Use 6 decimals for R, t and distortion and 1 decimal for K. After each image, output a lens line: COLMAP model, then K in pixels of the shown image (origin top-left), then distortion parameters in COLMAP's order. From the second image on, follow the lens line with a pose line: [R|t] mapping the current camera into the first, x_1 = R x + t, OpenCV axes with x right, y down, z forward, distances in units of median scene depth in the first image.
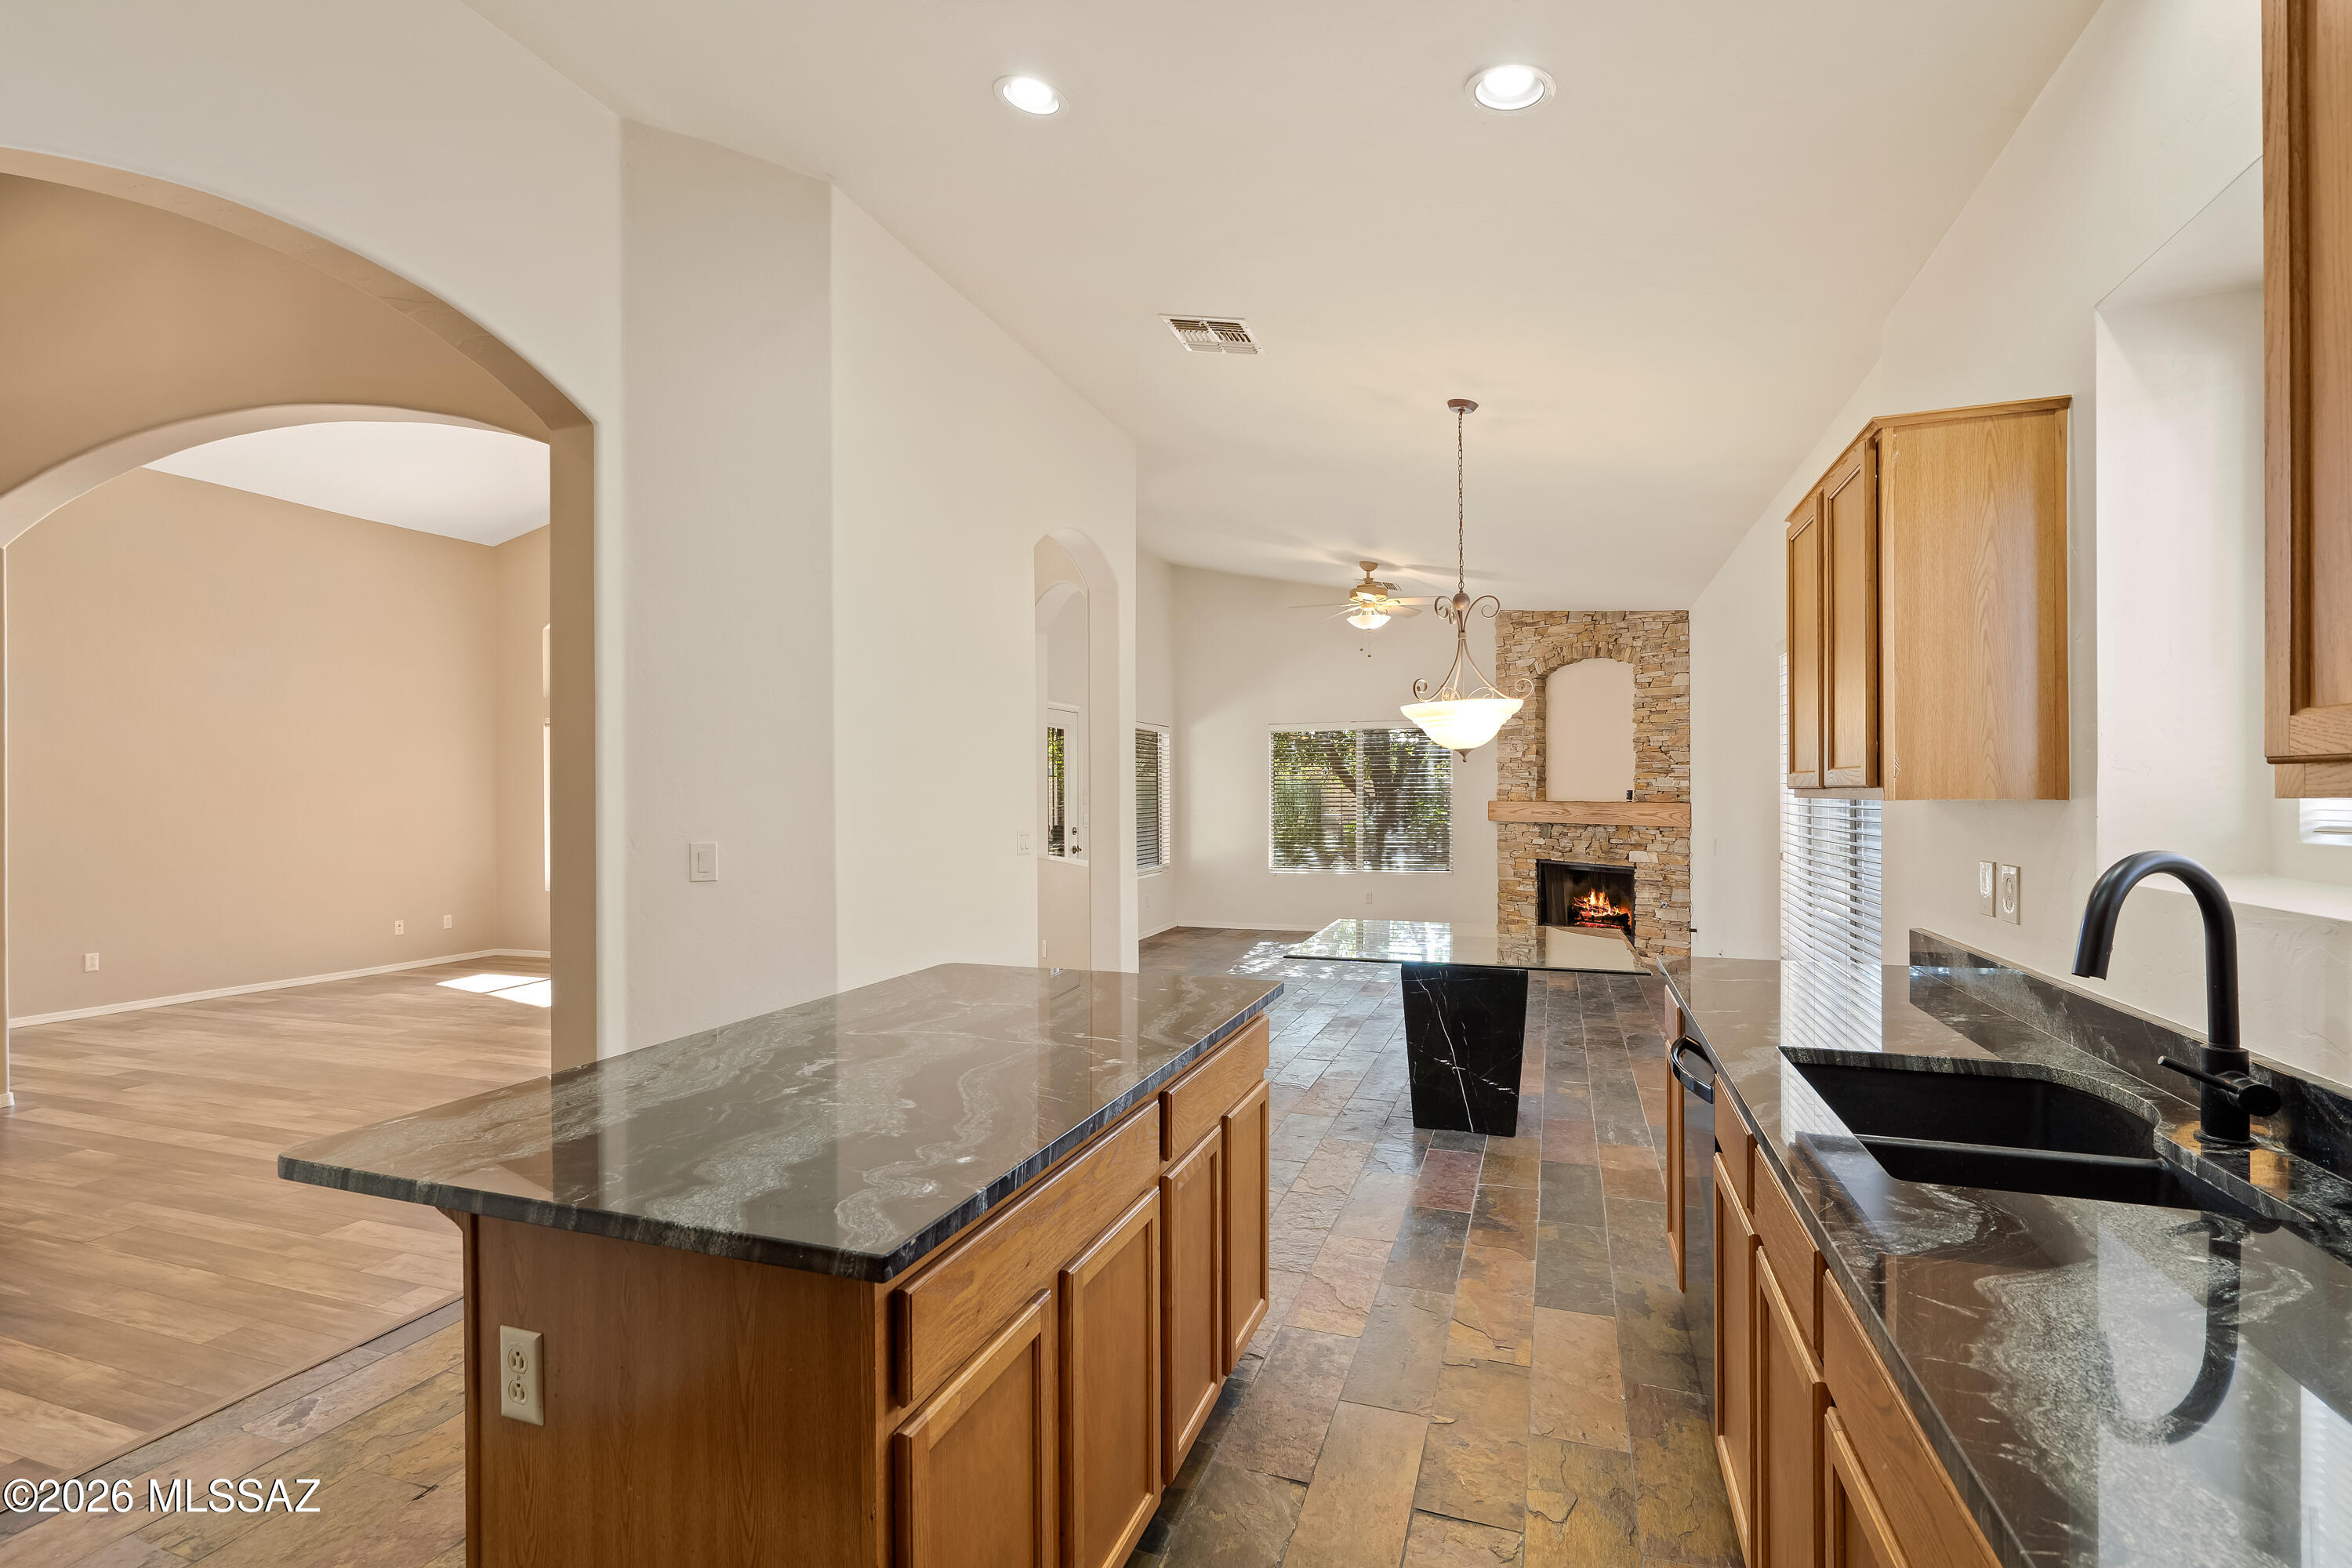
lens RADIAL K [[1084.0, 0, 1177.6], [0, 1084.0, 791.0], [0, 0, 1]] dist [-0.003437, 0.001451]
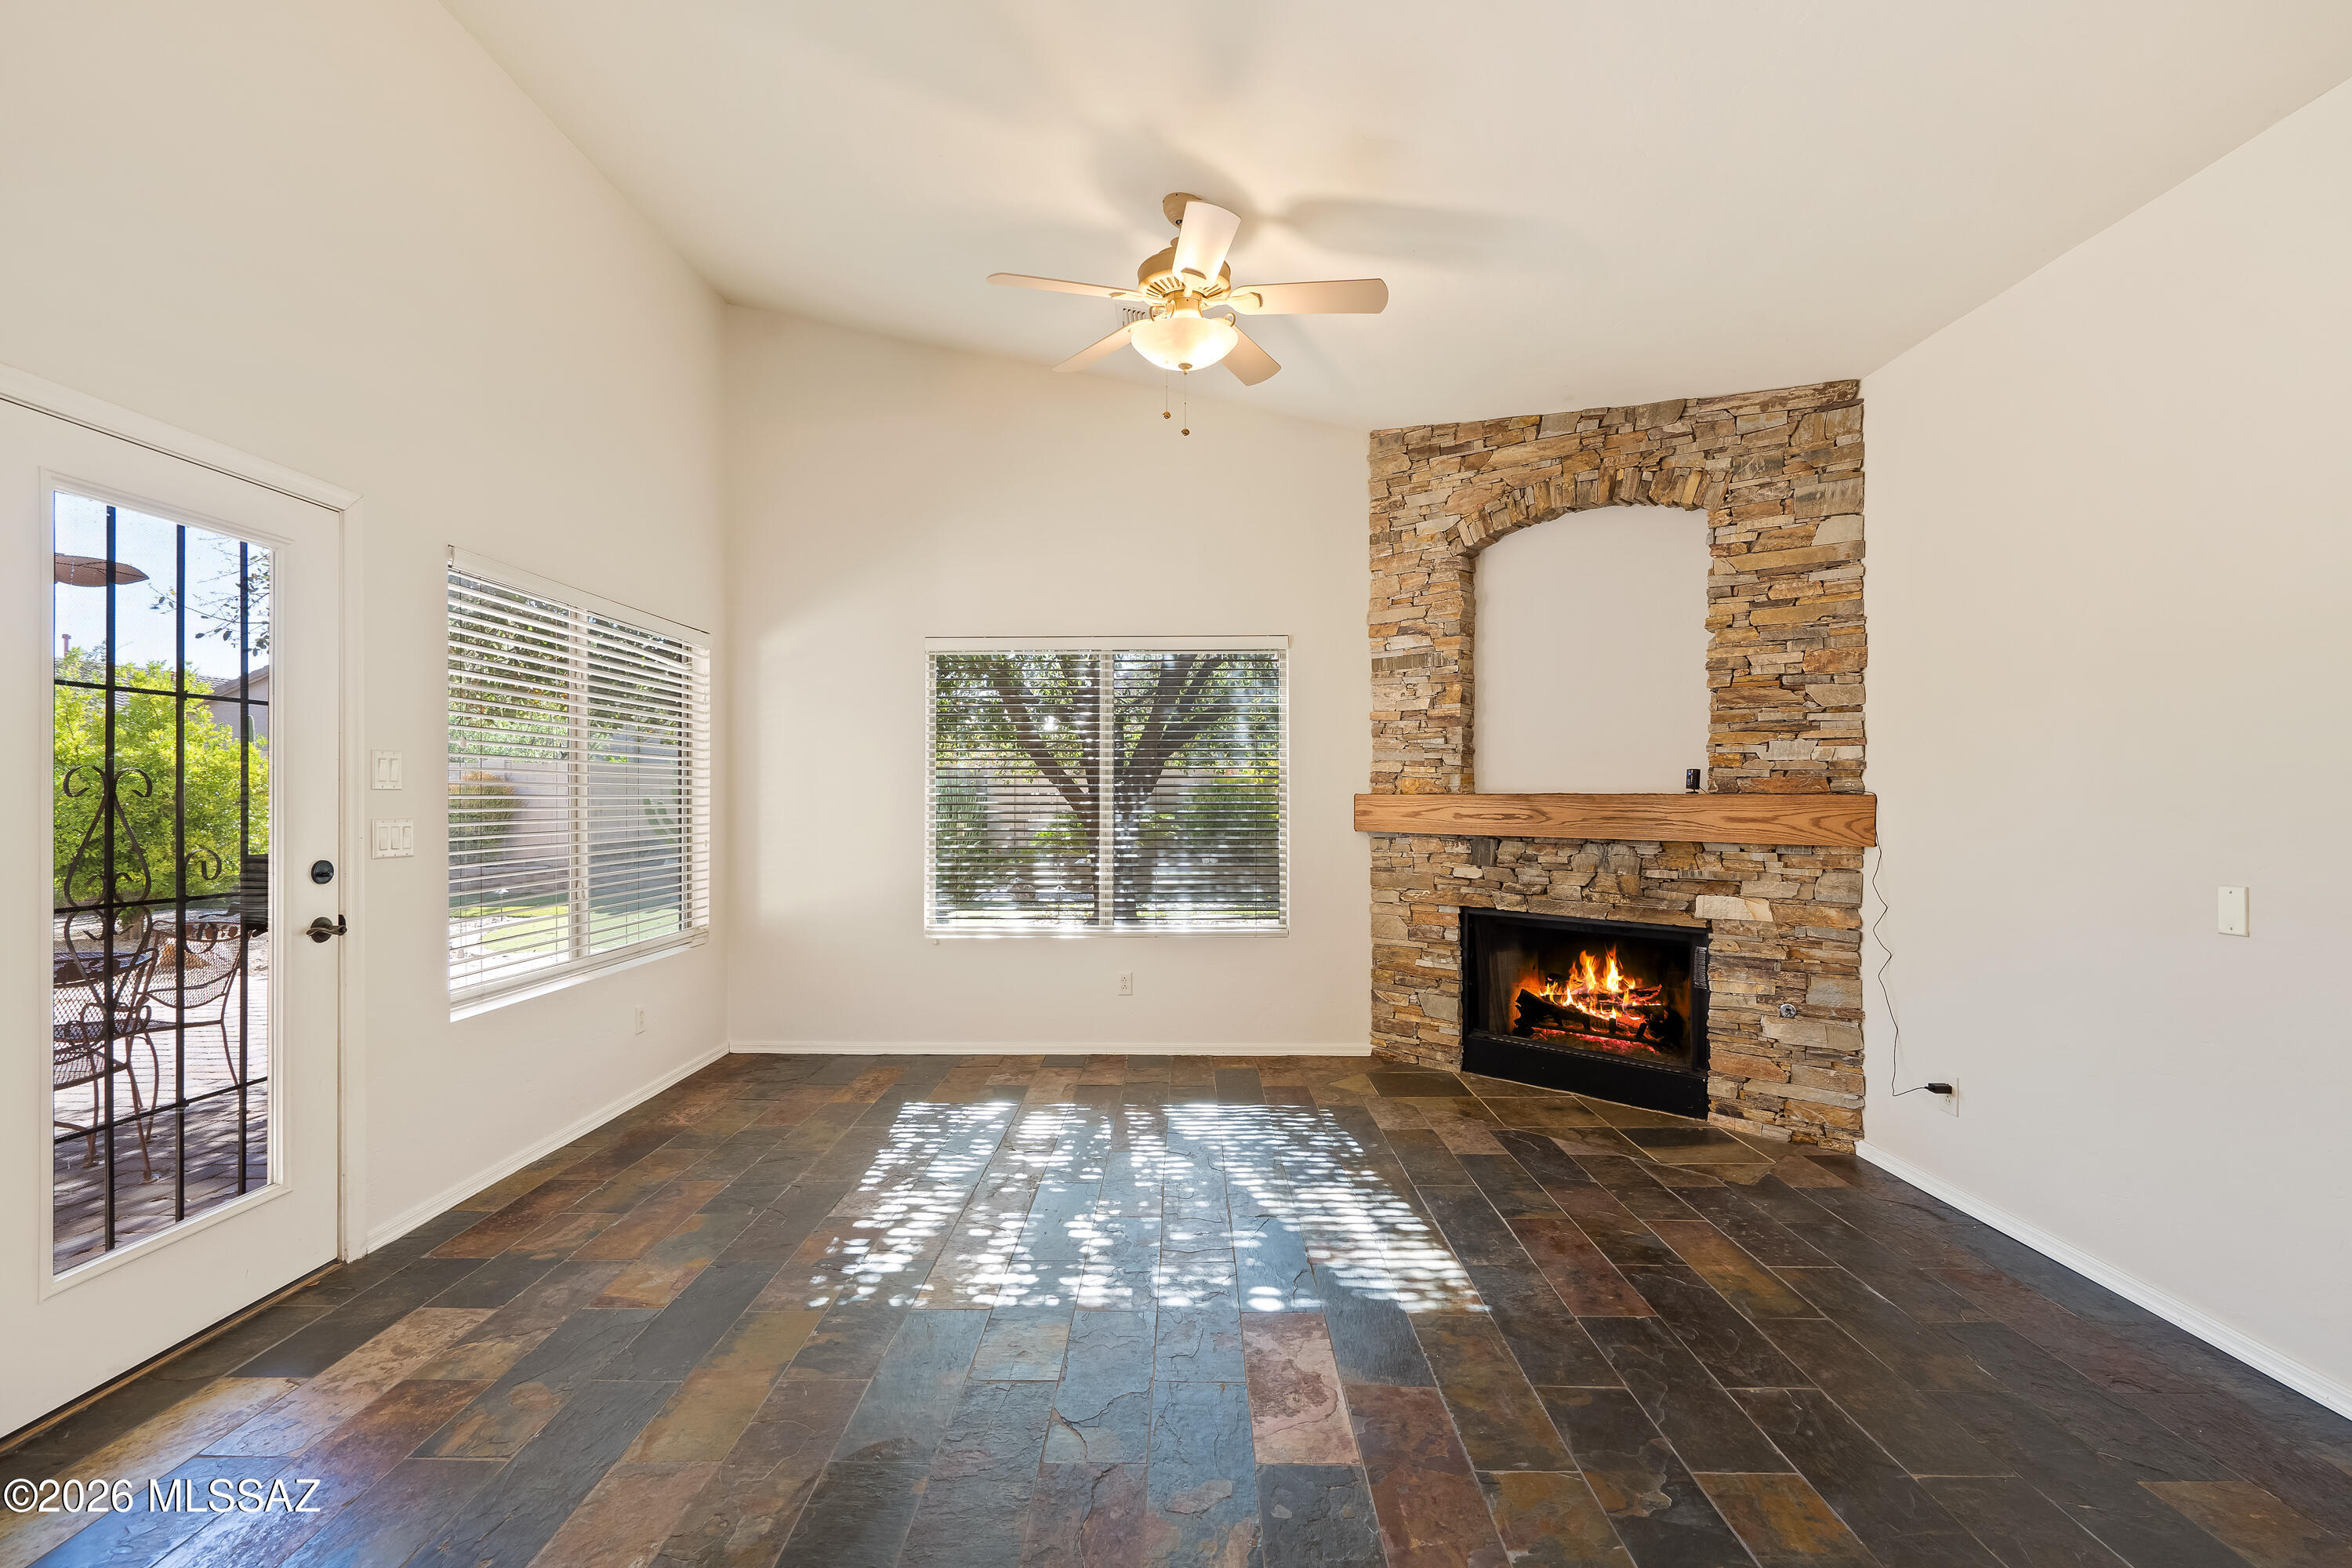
lens RADIAL K [[1084.0, 0, 1179.5], [0, 1084.0, 793.0], [0, 0, 1]] dist [-0.003437, 0.001451]
pose [[0.946484, 0.006573, 0.322684, 0.041605], [-0.005529, 0.999976, -0.004153, 0.012608], [-0.322704, 0.002147, 0.946498, 0.589209]]
